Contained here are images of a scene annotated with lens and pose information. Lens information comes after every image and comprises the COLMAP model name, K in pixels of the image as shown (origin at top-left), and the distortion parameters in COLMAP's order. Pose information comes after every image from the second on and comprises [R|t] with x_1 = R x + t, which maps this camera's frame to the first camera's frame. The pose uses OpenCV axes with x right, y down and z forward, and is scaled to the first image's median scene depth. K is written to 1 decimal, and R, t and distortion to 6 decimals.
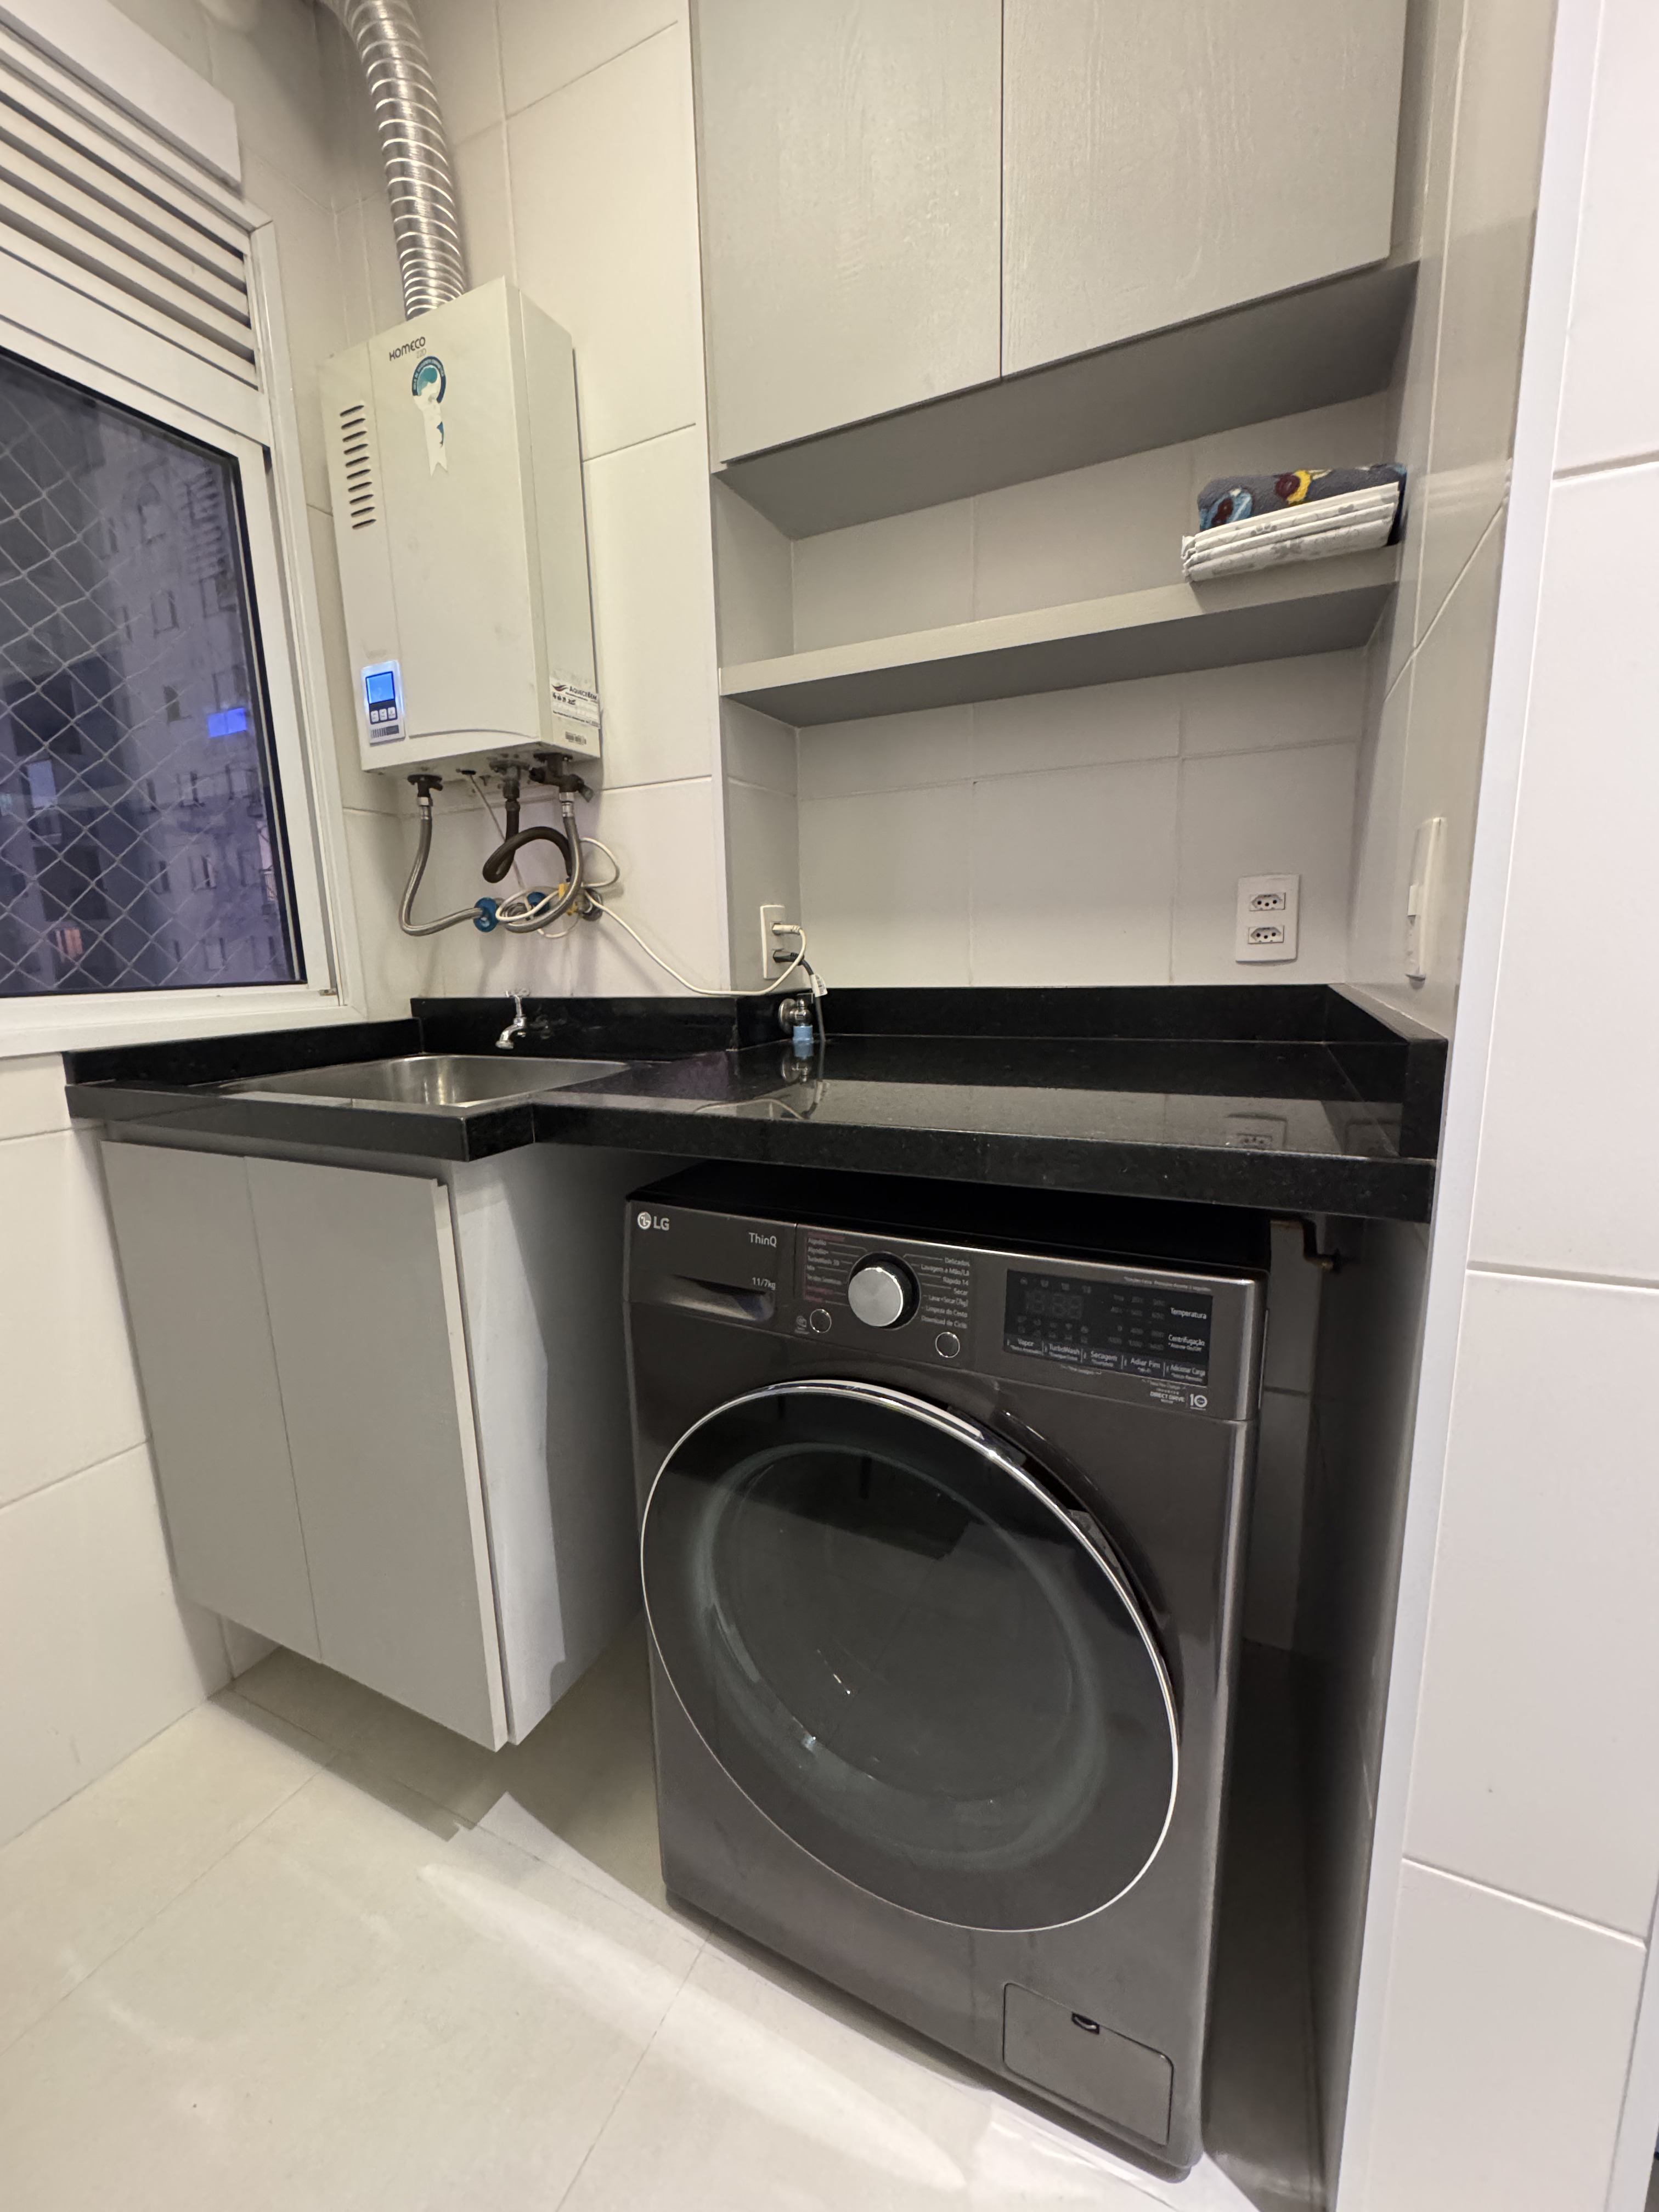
lens RADIAL K [[885.8, 0, 833.6], [0, 885.8, 1109.9], [0, 0, 1]] dist [-0.002884, -0.000255]
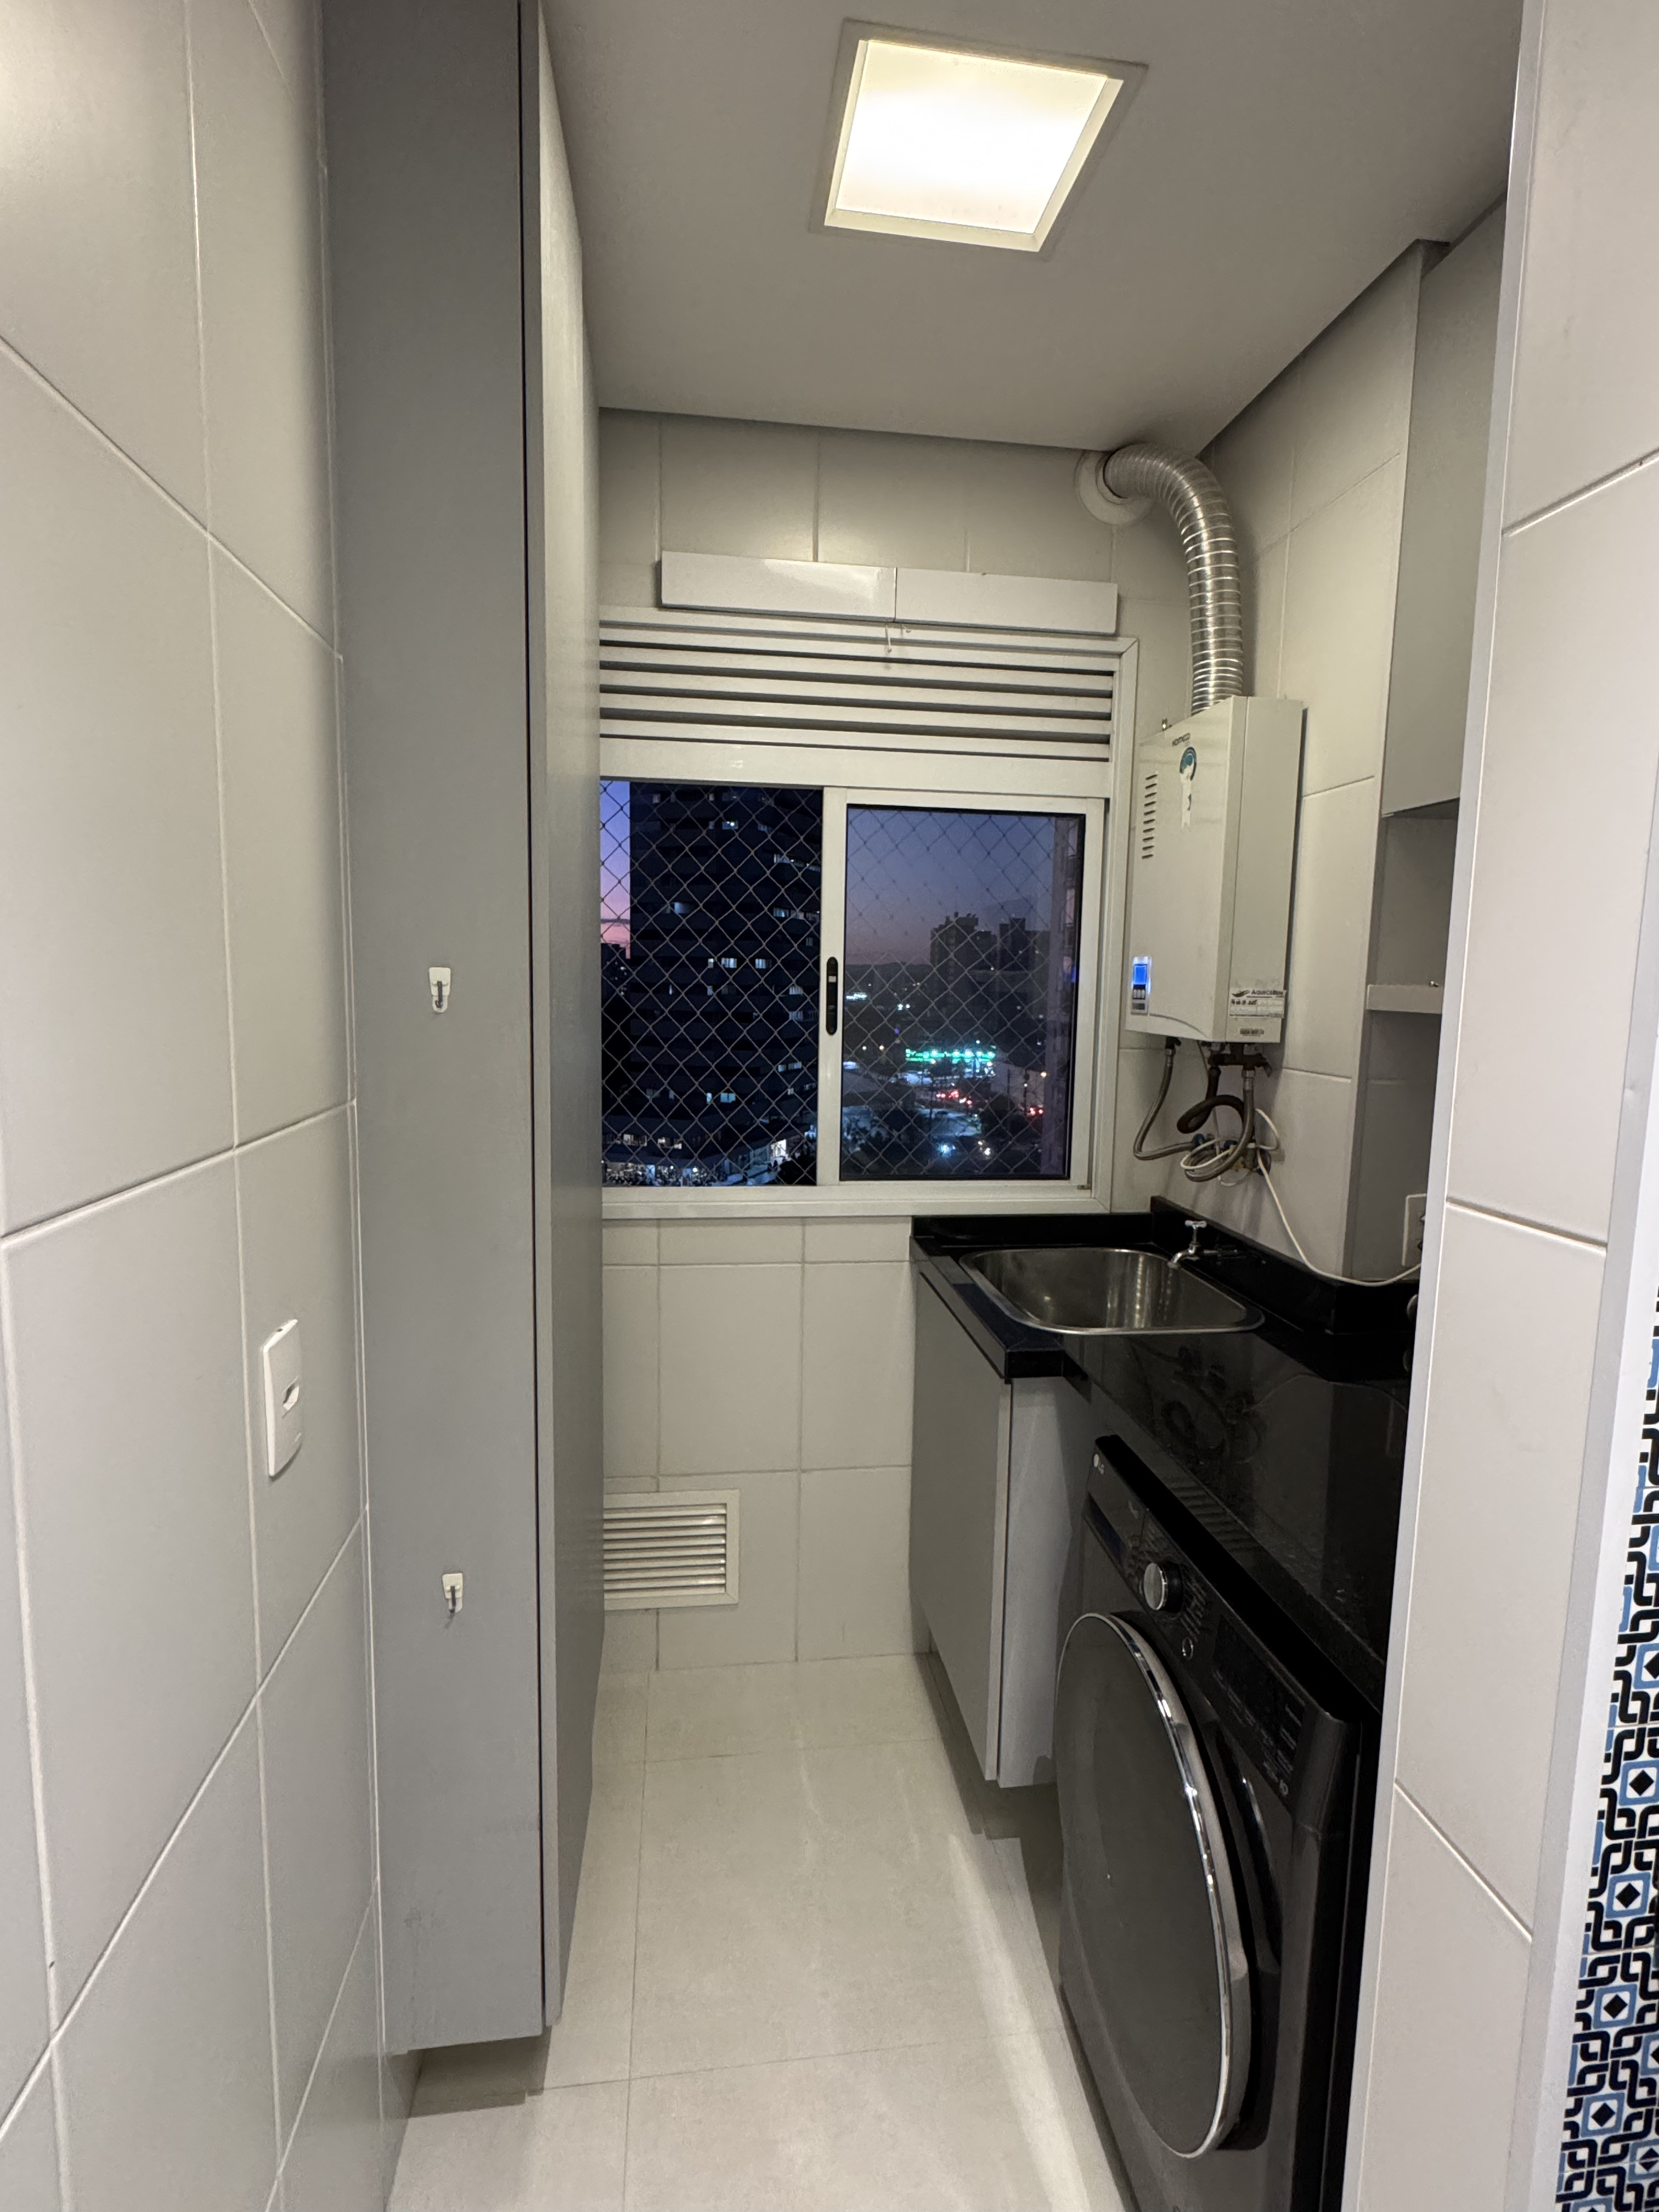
lens RADIAL K [[1101.0, 0, 831.0], [0, 1101.0, 1103.3], [0, 0, 1]] dist [-0.001593, -0.000666]
pose [[0.543924, 0.134303, -0.828317, 0.608032], [-0.180941, 0.982659, 0.040511, -0.279126], [0.819394, 0.127842, 0.558793, -0.249022]]
